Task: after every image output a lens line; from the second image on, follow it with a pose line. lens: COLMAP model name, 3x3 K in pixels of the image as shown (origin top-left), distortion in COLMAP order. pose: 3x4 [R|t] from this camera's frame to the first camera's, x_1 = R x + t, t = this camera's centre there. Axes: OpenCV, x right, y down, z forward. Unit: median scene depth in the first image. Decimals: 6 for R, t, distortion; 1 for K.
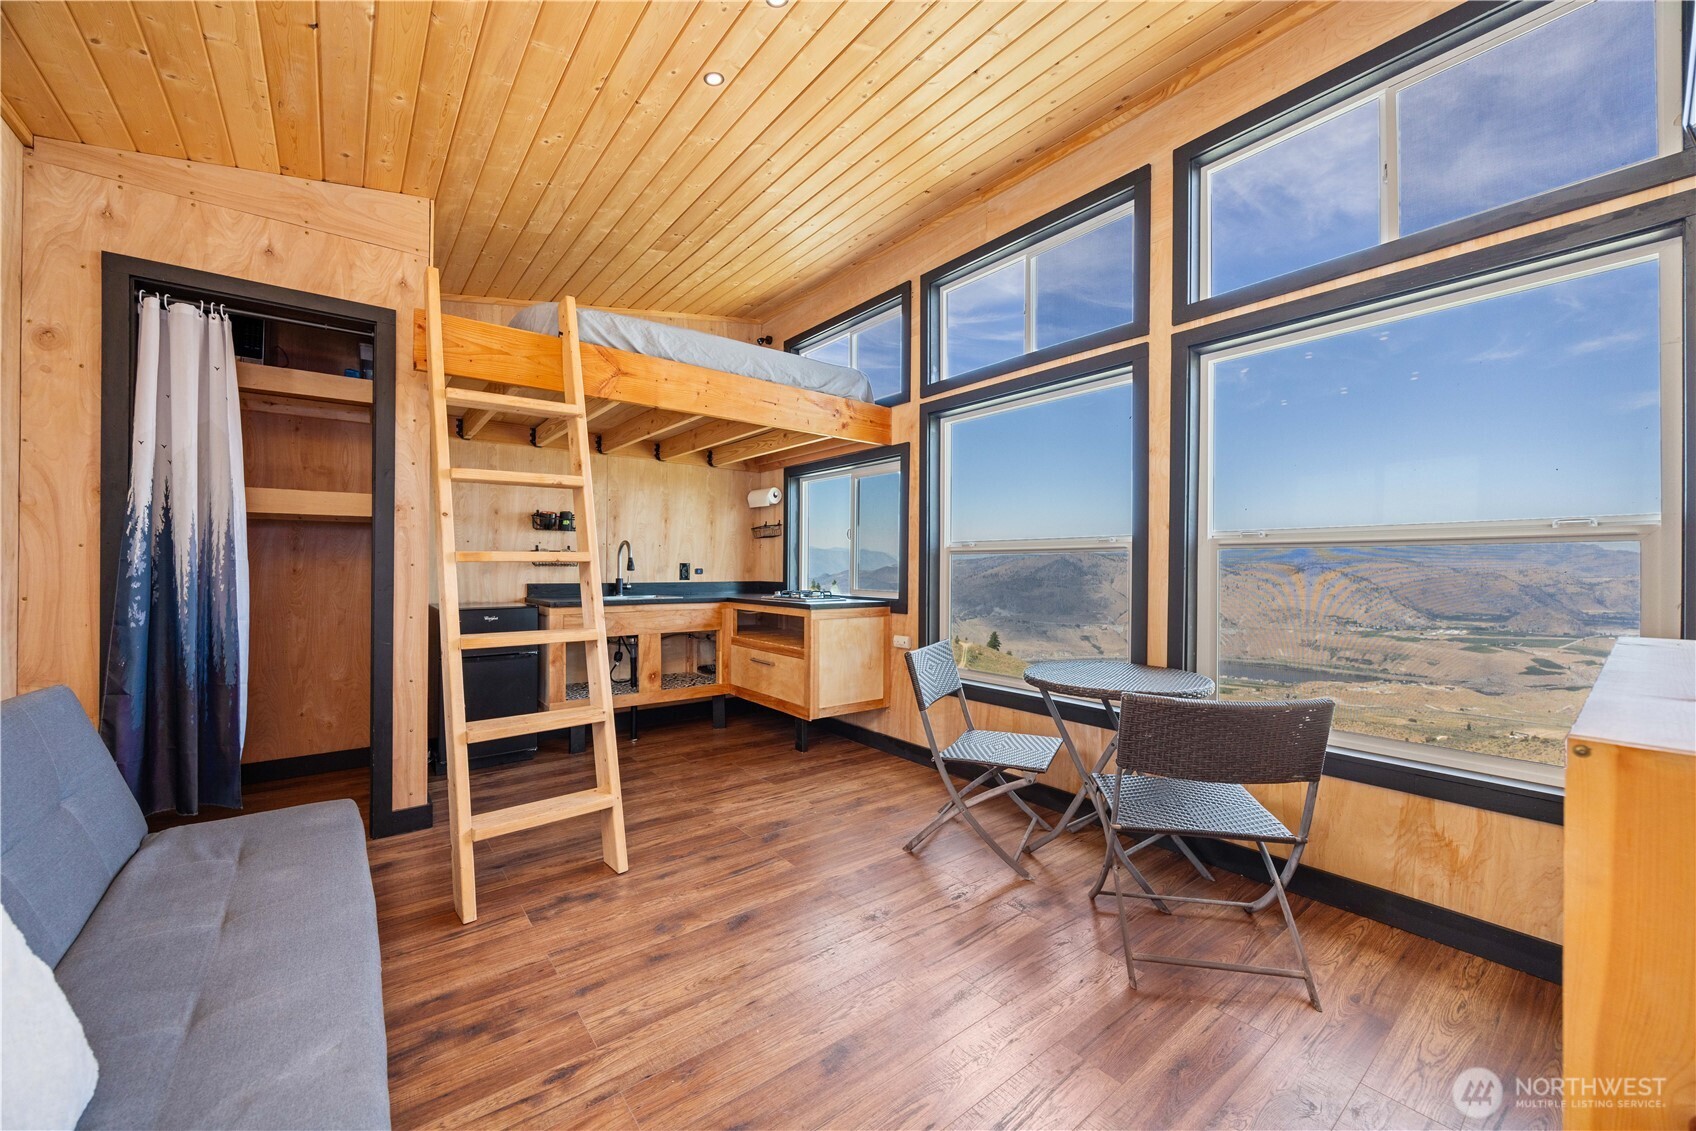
lens RADIAL K [[666.6, 0, 873.8], [0, 666.6, 574.5], [0, 0, 1]] dist [-0.005620, -0.000439]
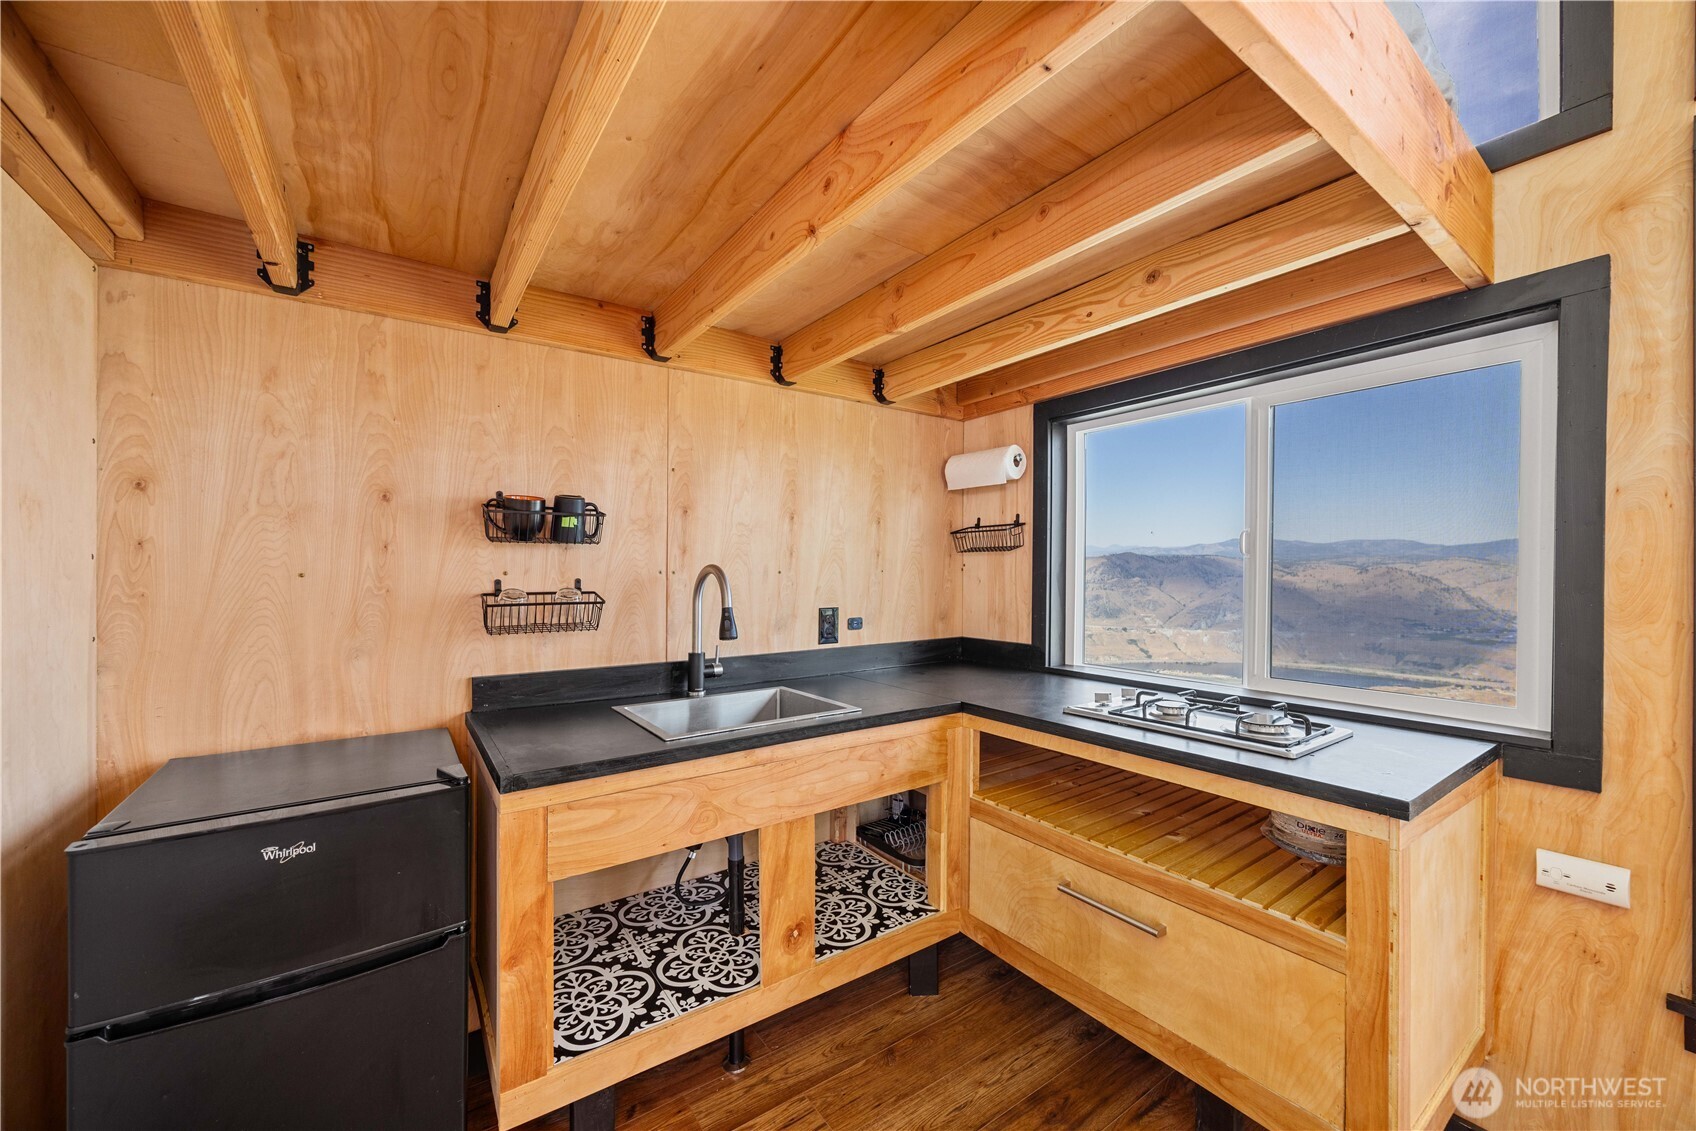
lens RADIAL K [[666.6, 0, 879.6], [0, 666.6, 562.7], [0, 0, 1]] dist [-0.005620, -0.000439]
pose [[0.998843, -0.009519, -0.047134, -0.229733], [0.008429, 0.999694, -0.023273, -0.038315], [0.047341, 0.022848, 0.998617, 0.543466]]
